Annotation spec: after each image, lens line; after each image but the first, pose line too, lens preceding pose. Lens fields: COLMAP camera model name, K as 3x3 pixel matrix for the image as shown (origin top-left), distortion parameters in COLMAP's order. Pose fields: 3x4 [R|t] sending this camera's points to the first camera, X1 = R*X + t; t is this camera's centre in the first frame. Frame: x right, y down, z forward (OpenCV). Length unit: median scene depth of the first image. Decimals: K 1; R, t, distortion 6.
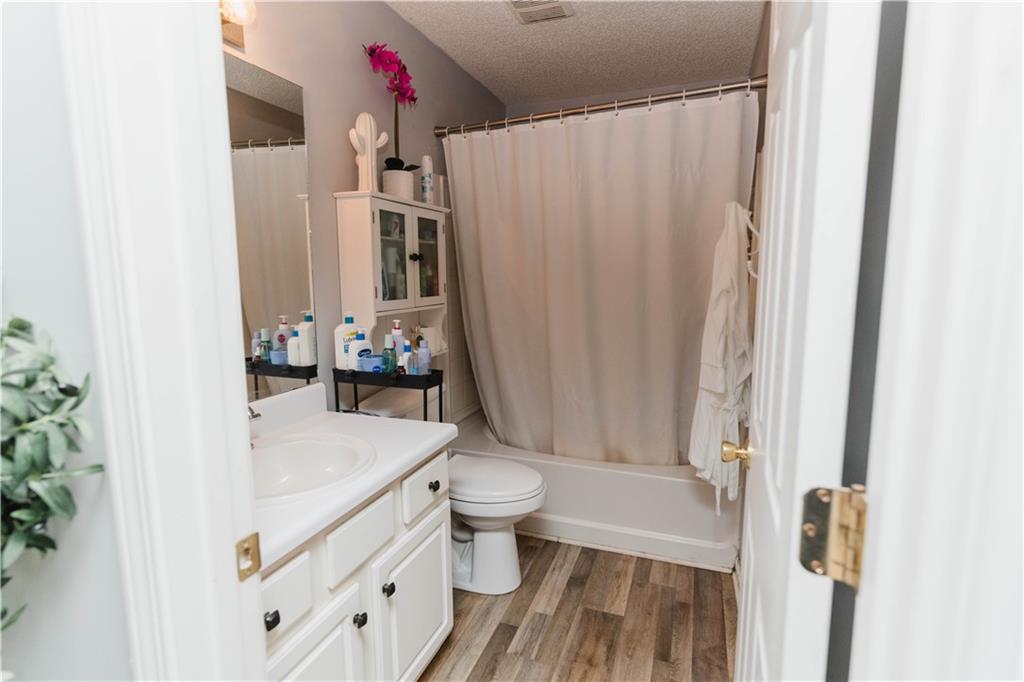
lens RADIAL K [[496.0, 0, 516.1], [0, 496.0, 338.5], [0, 0, 1]] dist [-0.001777, 0.000962]
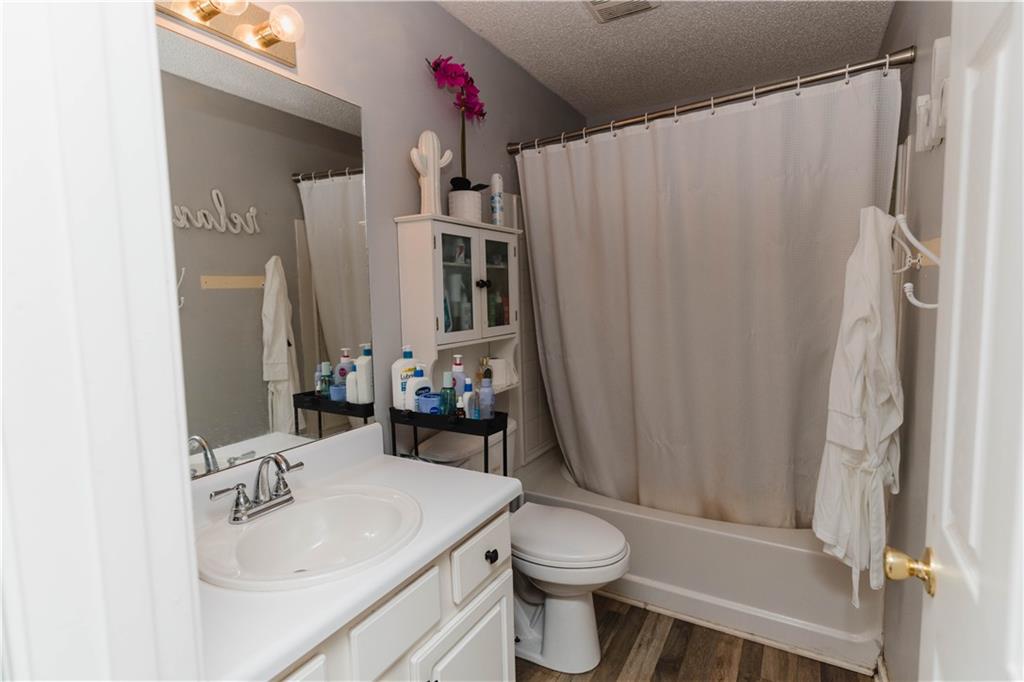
lens RADIAL K [[496.0, 0, 516.1], [0, 496.0, 338.5], [0, 0, 1]] dist [-0.001777, 0.000962]
pose [[0.985058, -0.001235, -0.172216, 0.015346], [-0.005467, 0.999246, -0.038433, -0.028729], [0.172134, 0.038800, 0.984309, 0.117714]]
